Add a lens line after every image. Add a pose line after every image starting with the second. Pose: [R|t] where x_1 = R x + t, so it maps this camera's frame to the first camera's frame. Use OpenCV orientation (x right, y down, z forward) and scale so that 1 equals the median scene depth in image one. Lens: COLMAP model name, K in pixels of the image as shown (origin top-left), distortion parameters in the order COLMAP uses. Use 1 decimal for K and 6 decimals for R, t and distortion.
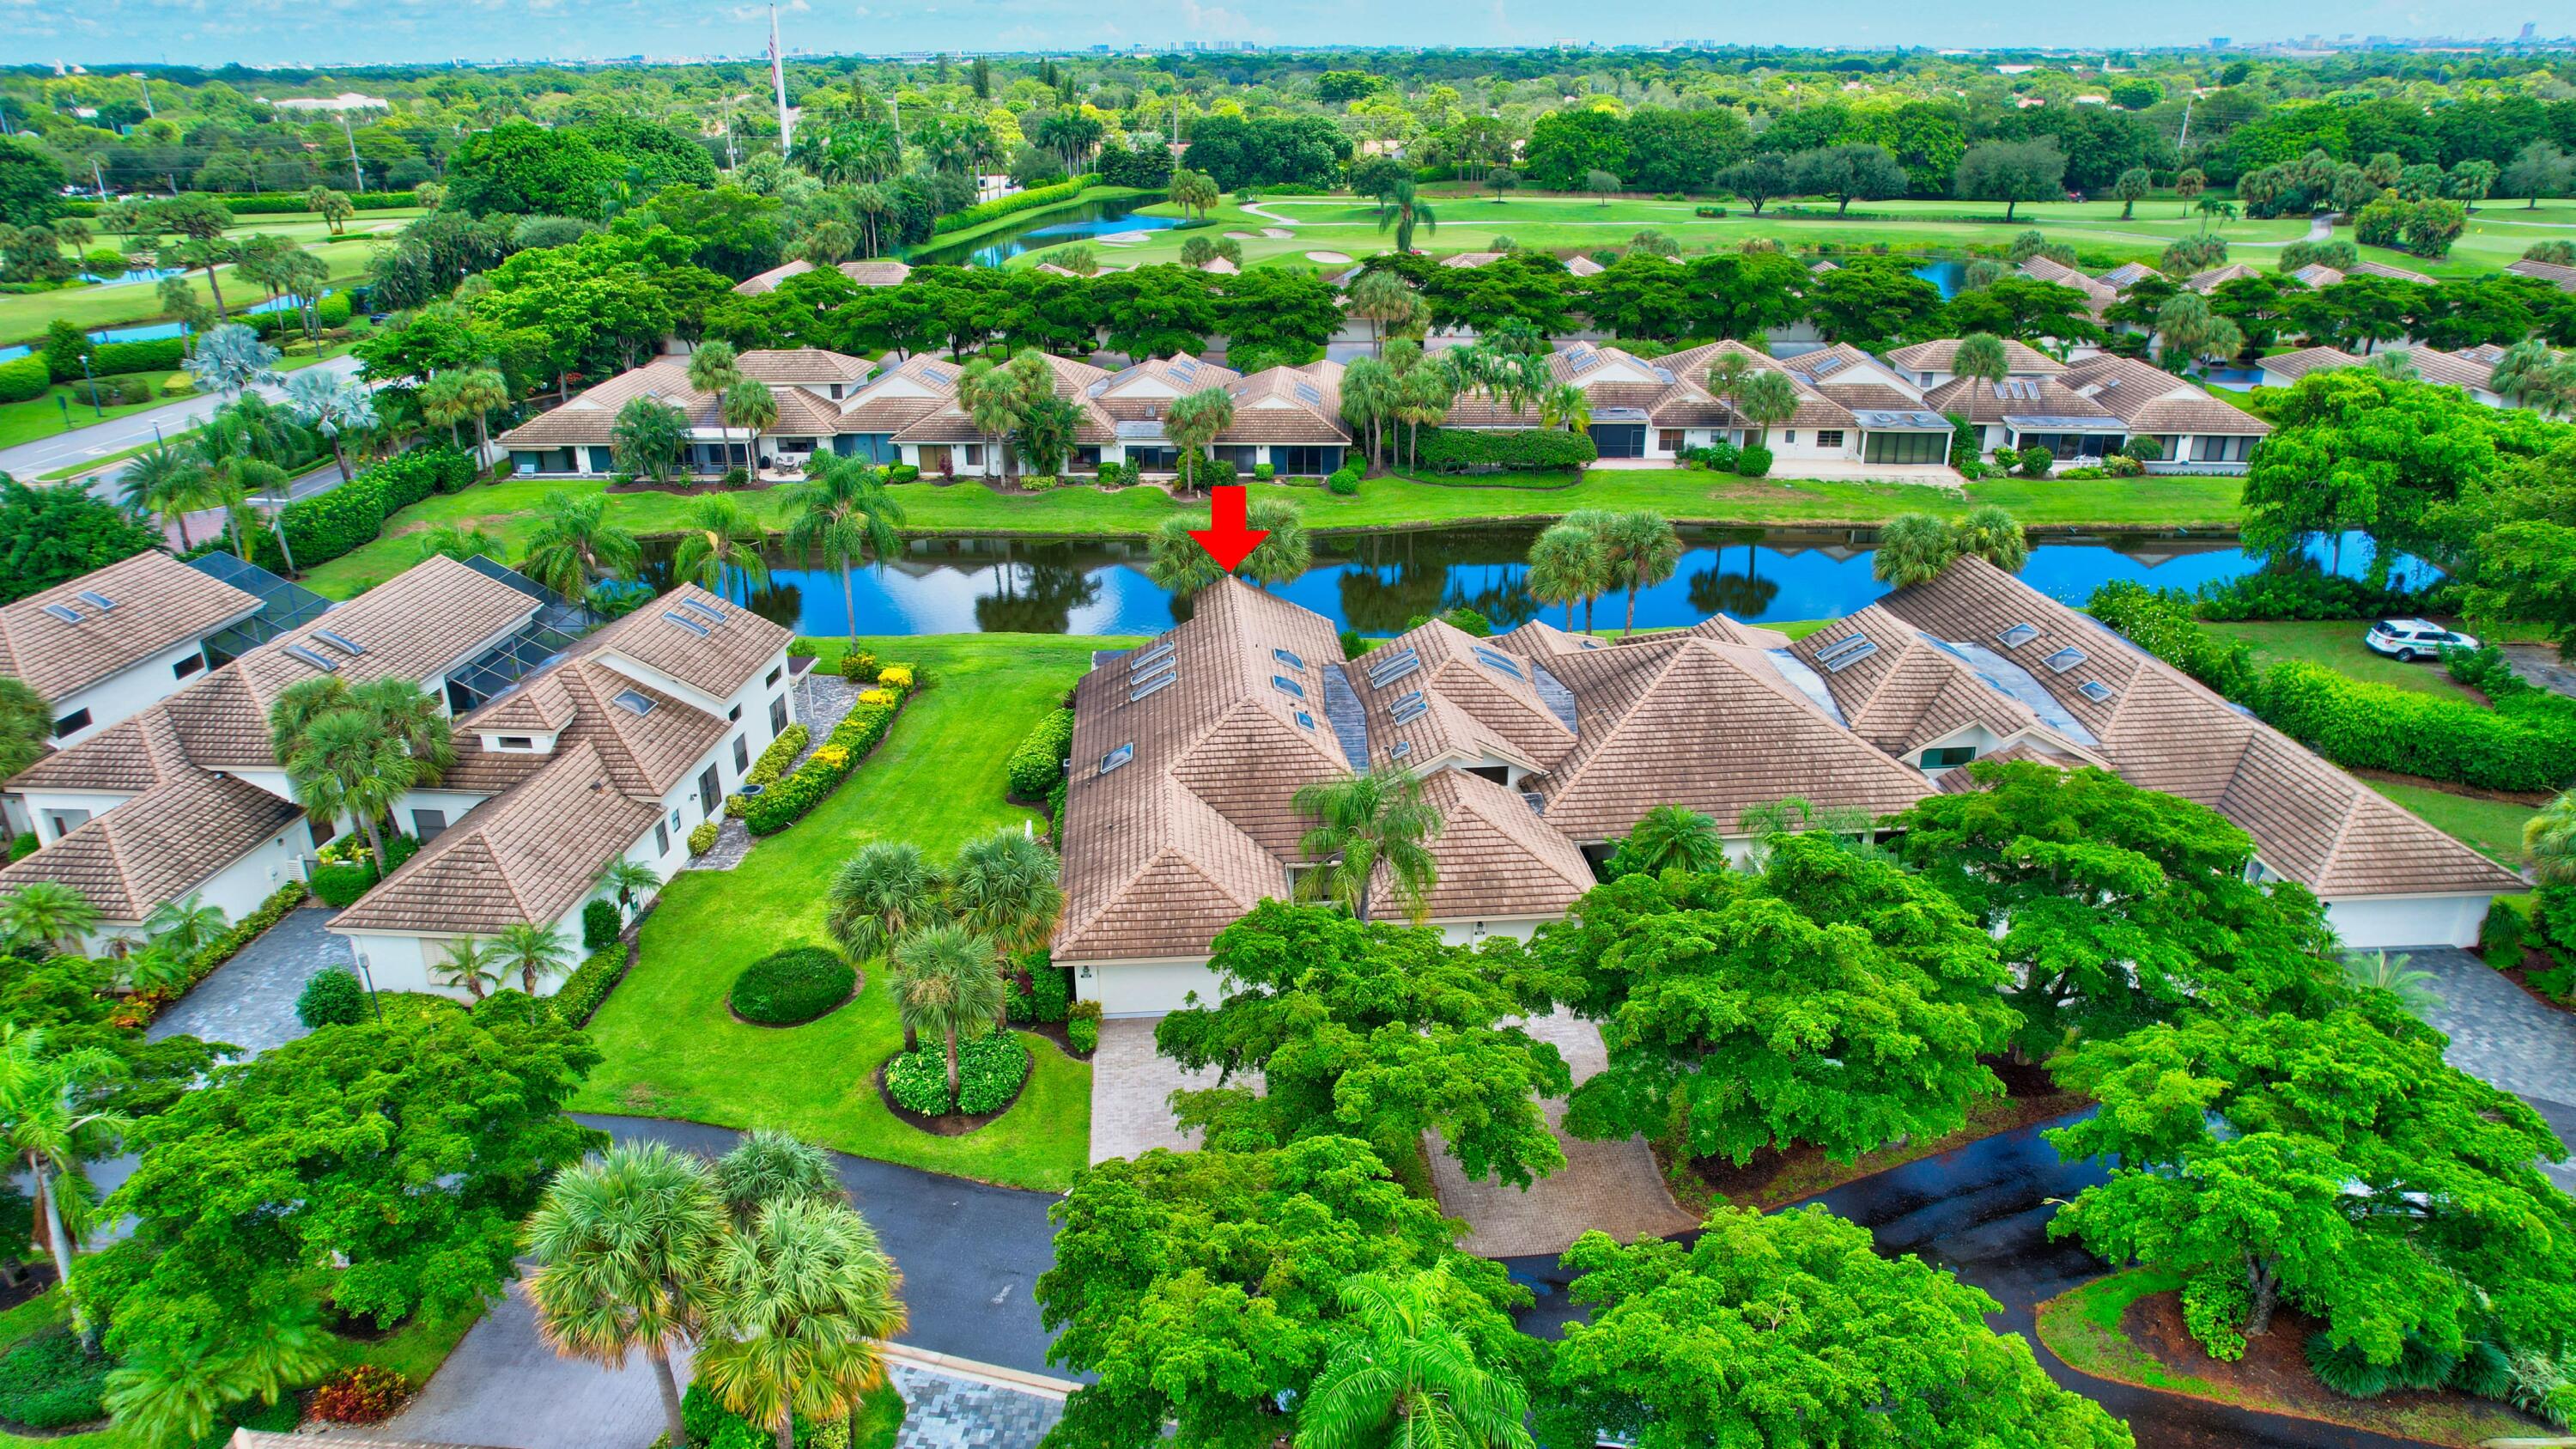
lens RADIAL K [[1652.5, 0, 1287.1], [0, 1652.5, 720.7], [0, 0, 1]] dist [-0.076994, 0.068132]
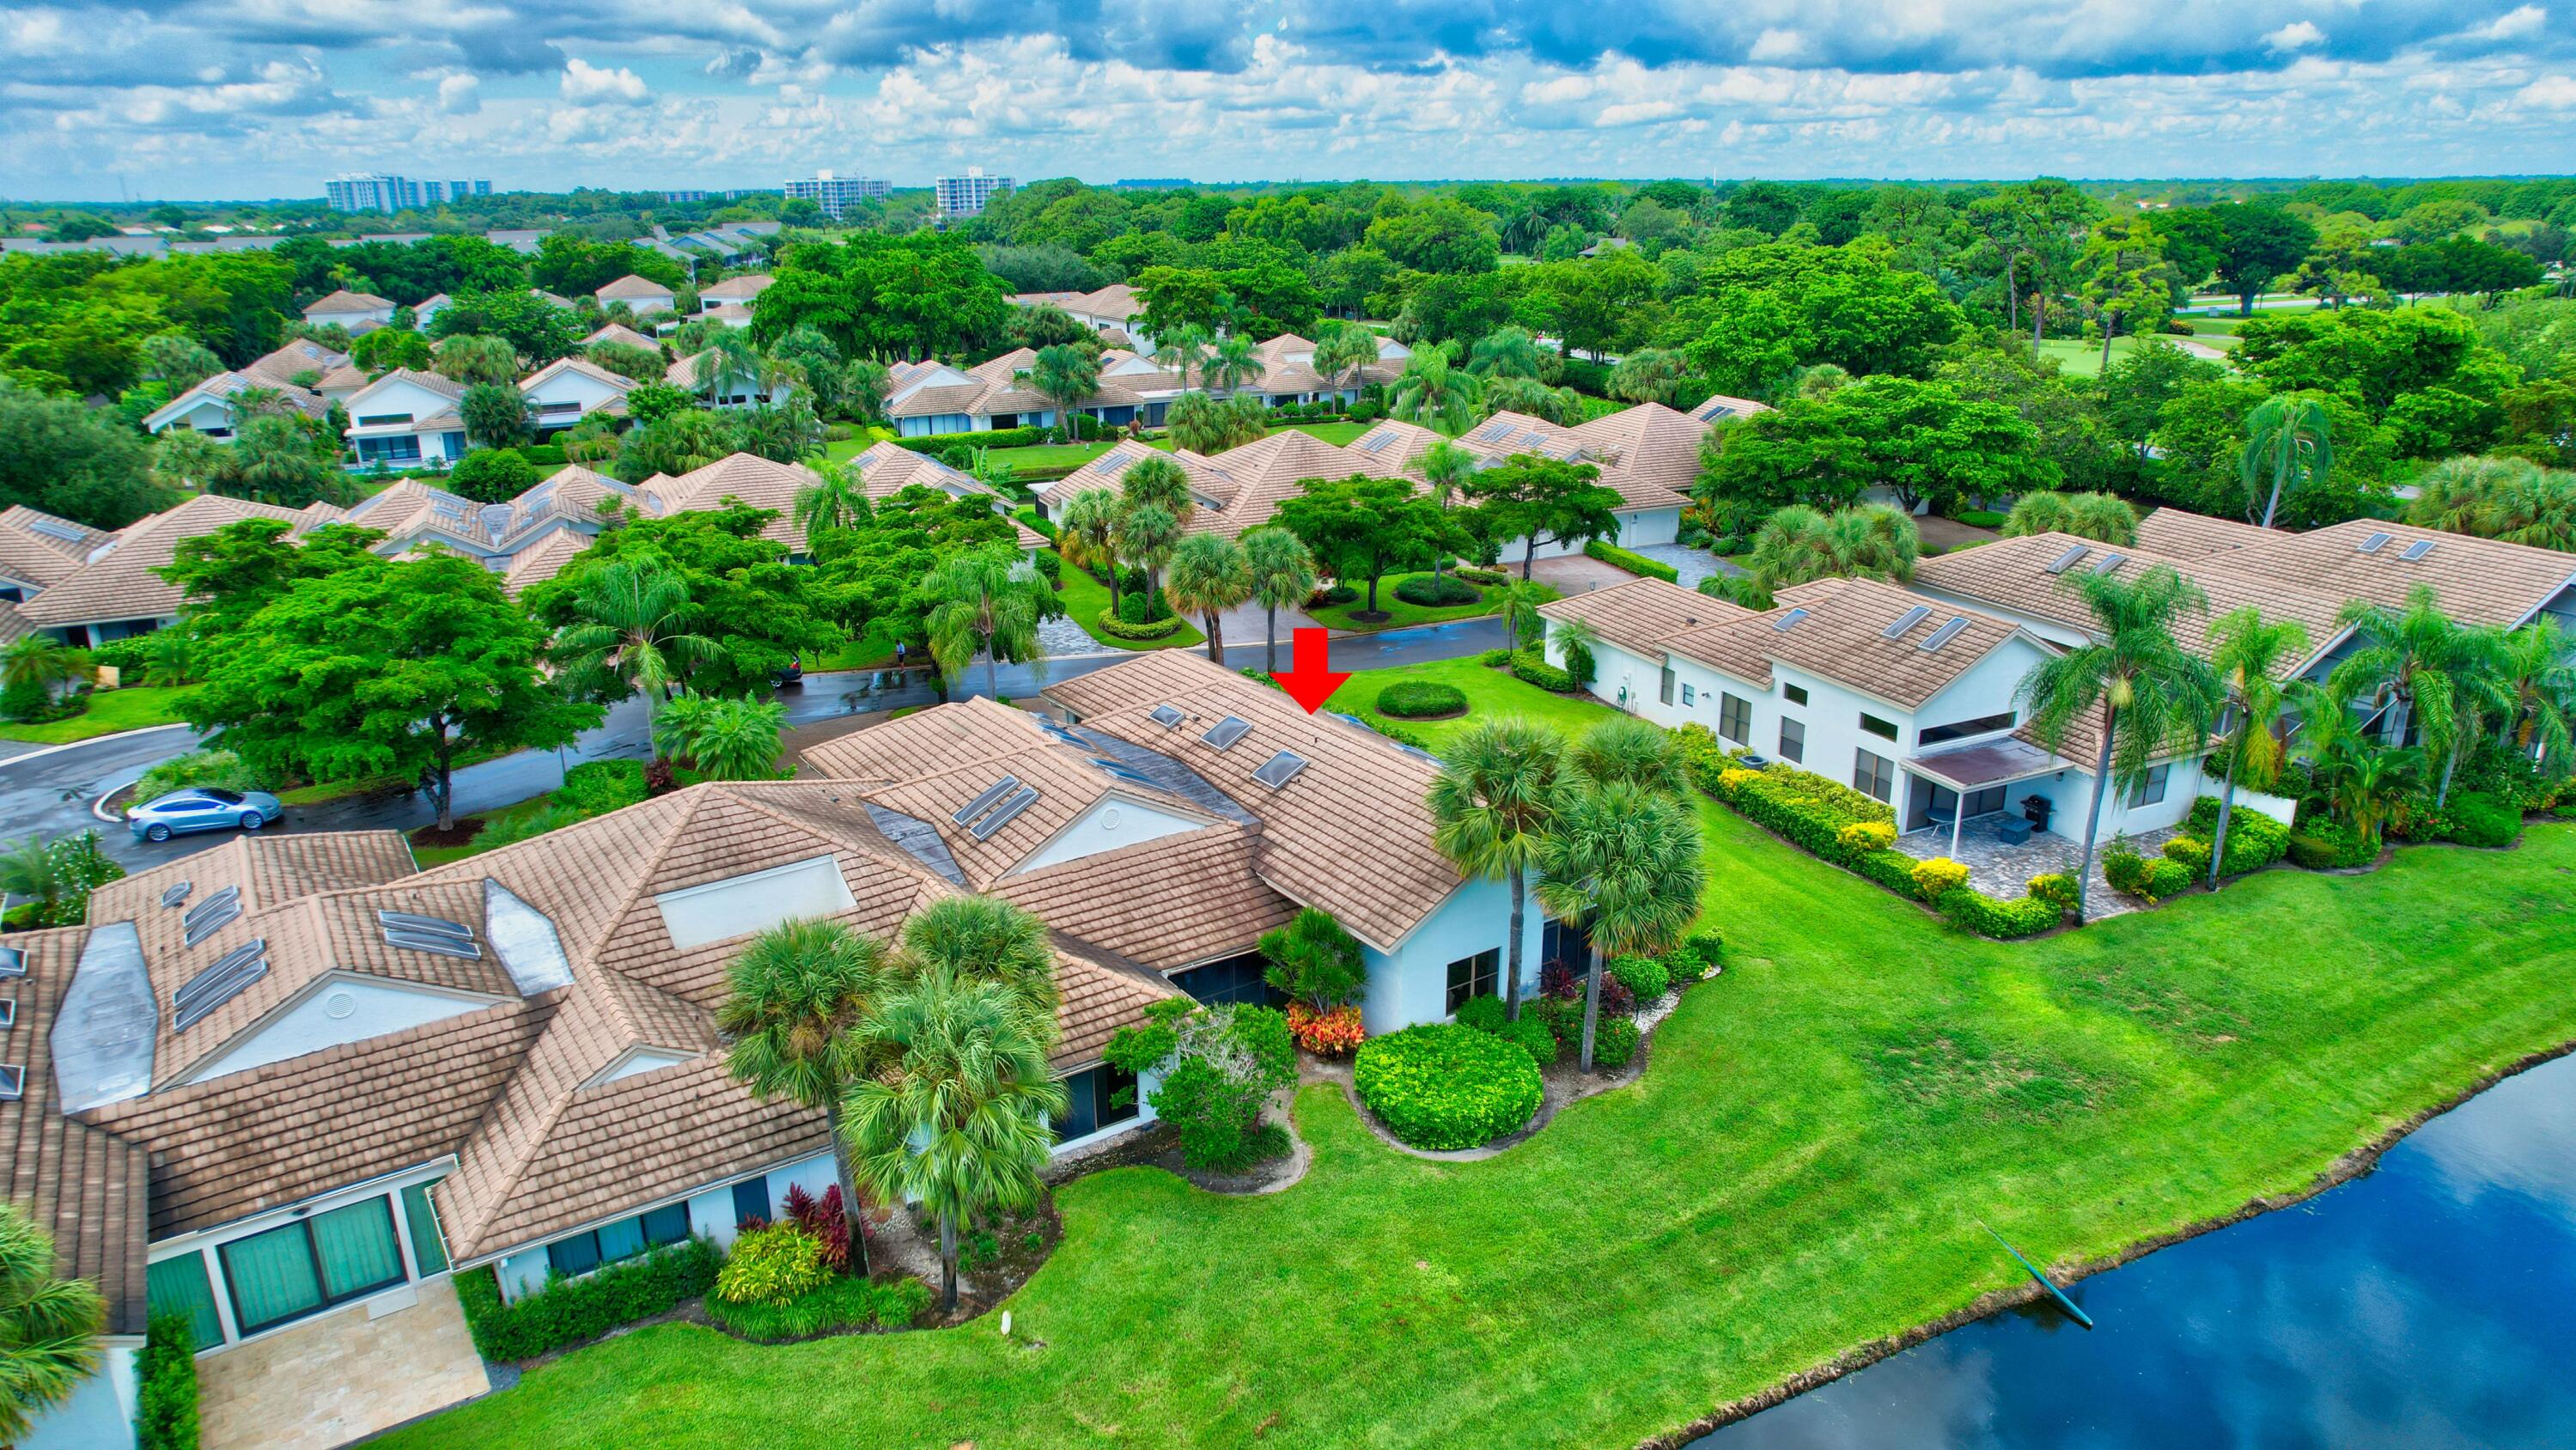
lens RADIAL K [[1652.3, 0, 1298.8], [0, 1652.3, 732.5], [0, 0, 1]] dist [-0.076994, 0.068132]
pose [[-0.865465, 0.175312, -0.469293, 0.194383], [-0.177129, 0.769176, 0.613997, -0.290421], [0.468610, 0.614519, -0.634642, 0.852498]]
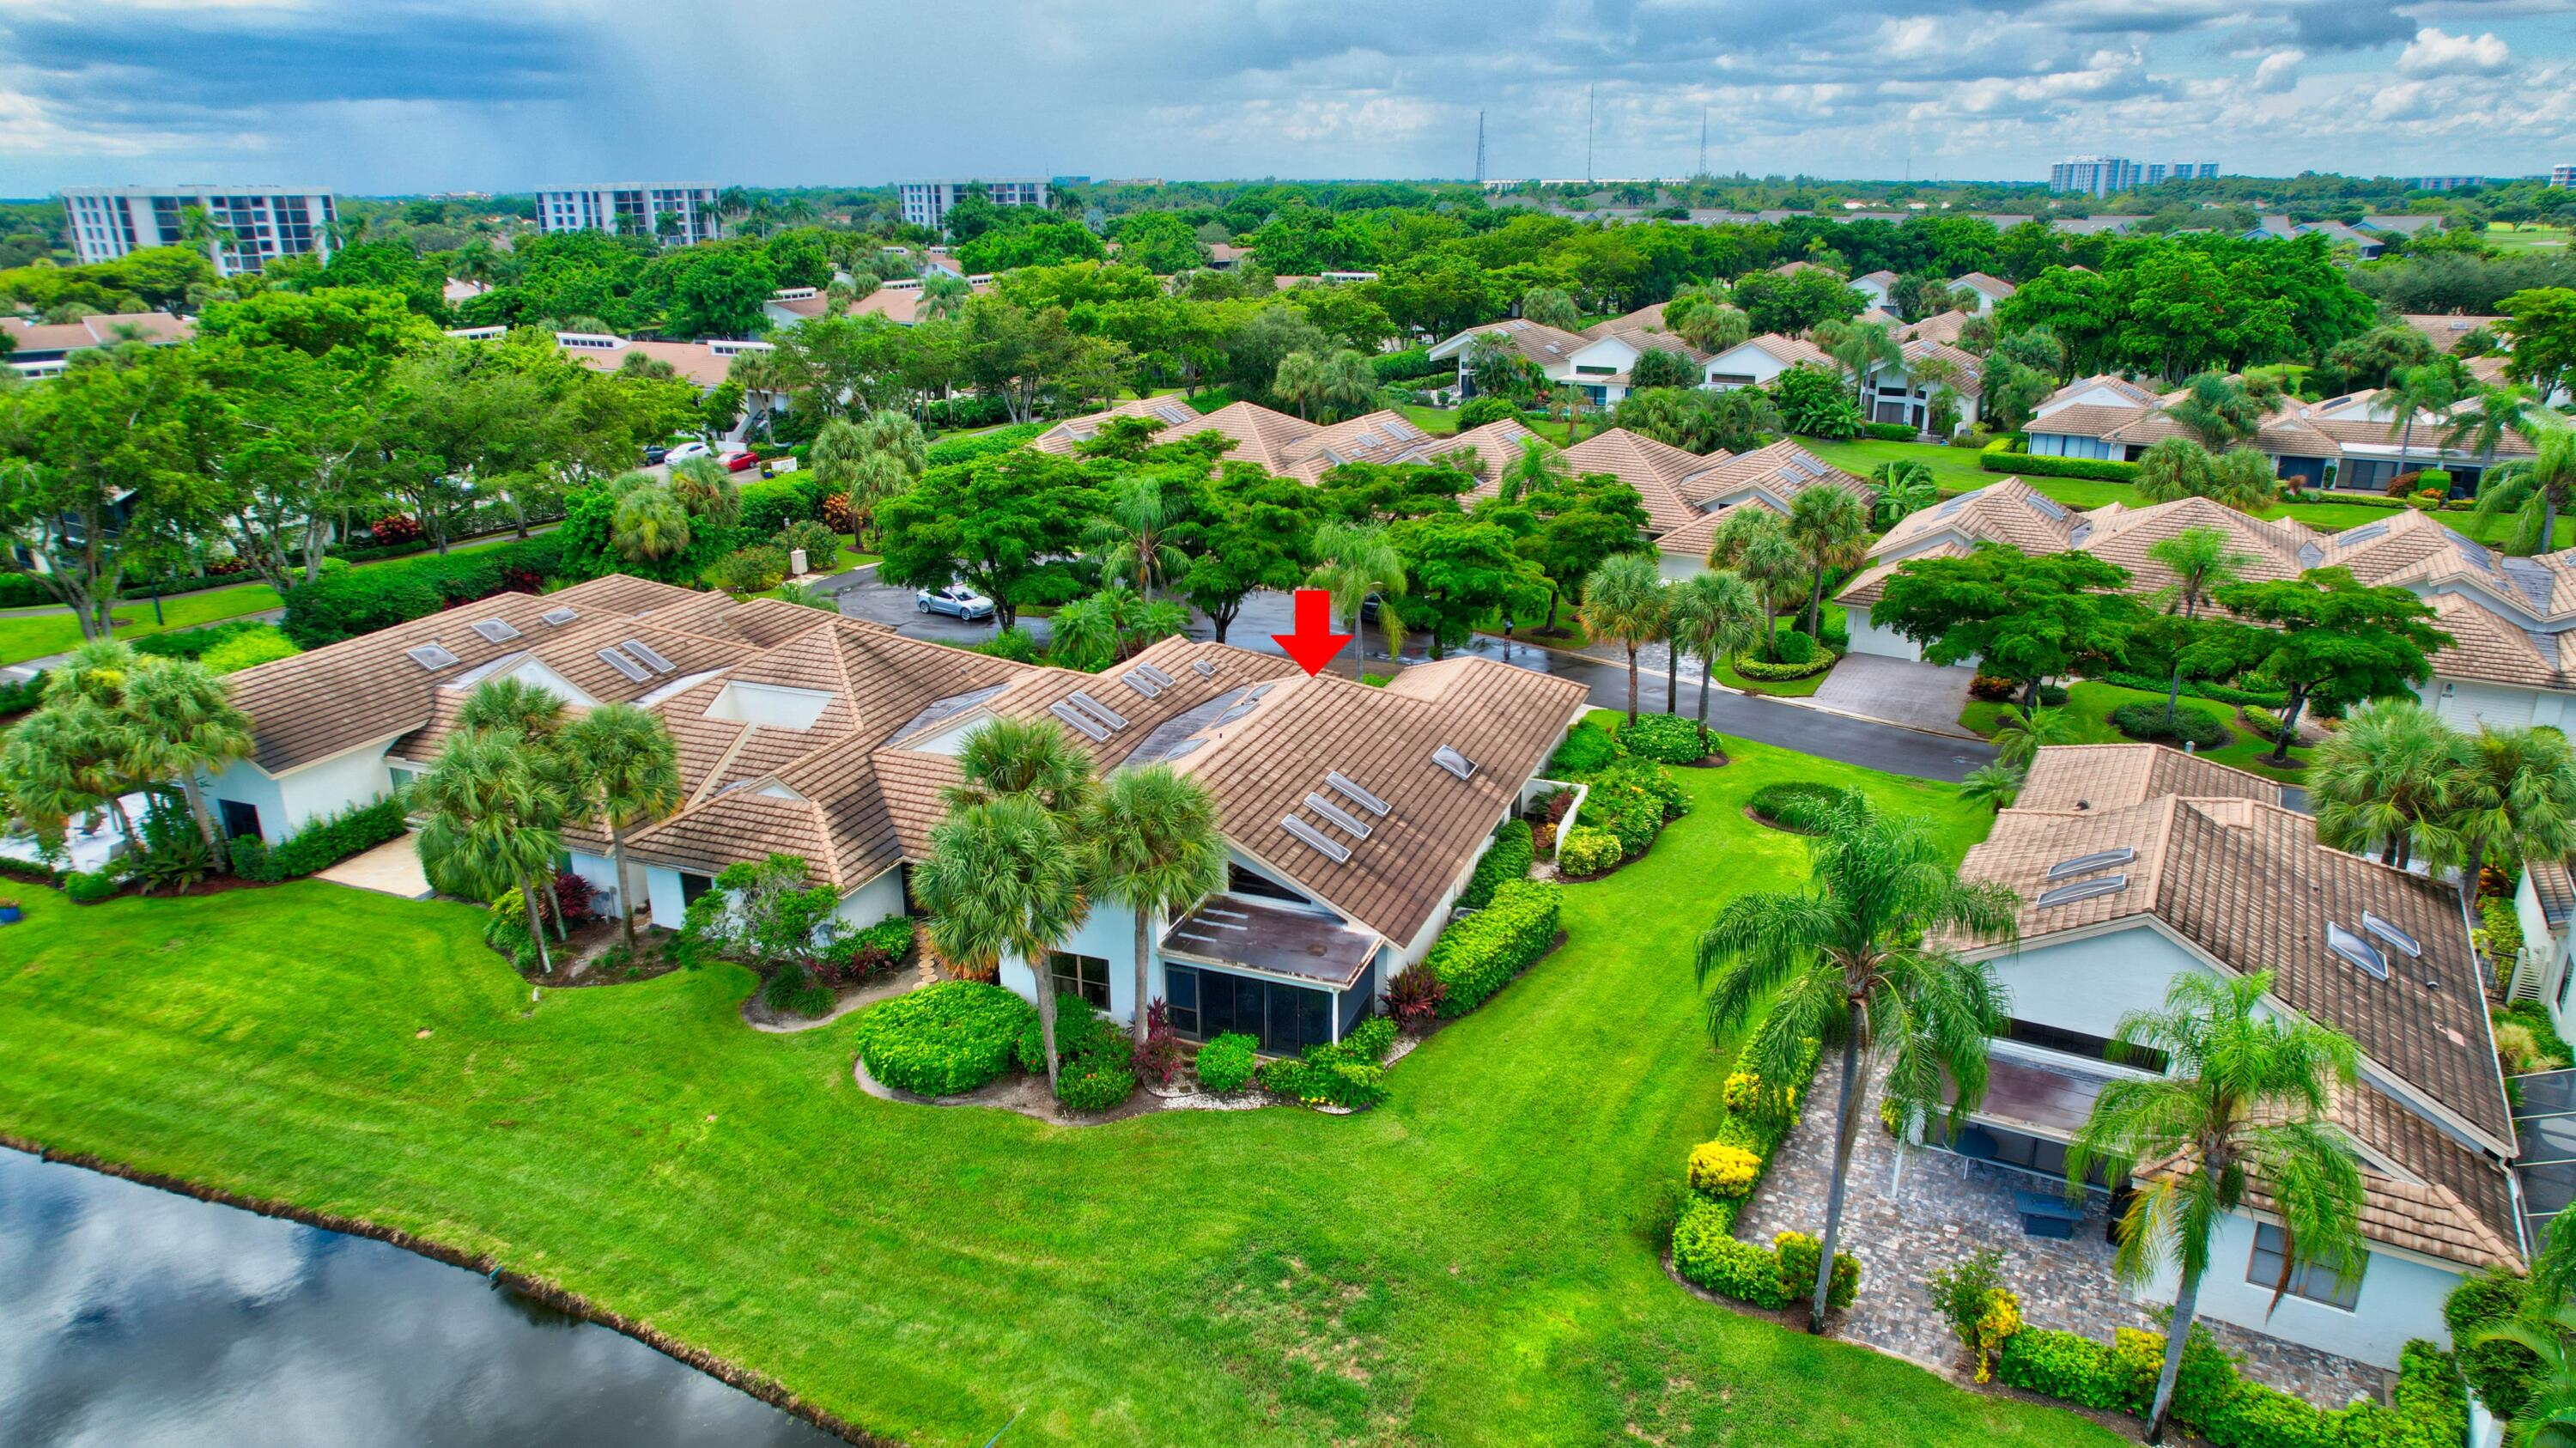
lens RADIAL K [[1652.4, 0, 1291.9], [0, 1652.4, 734.1], [0, 0, 1]] dist [-0.076994, 0.068132]
pose [[-0.901571, -0.123674, 0.414578, -0.205948], [0.180583, 0.763224, 0.620386, -0.292474], [-0.393141, 0.634188, -0.665767, 0.864729]]
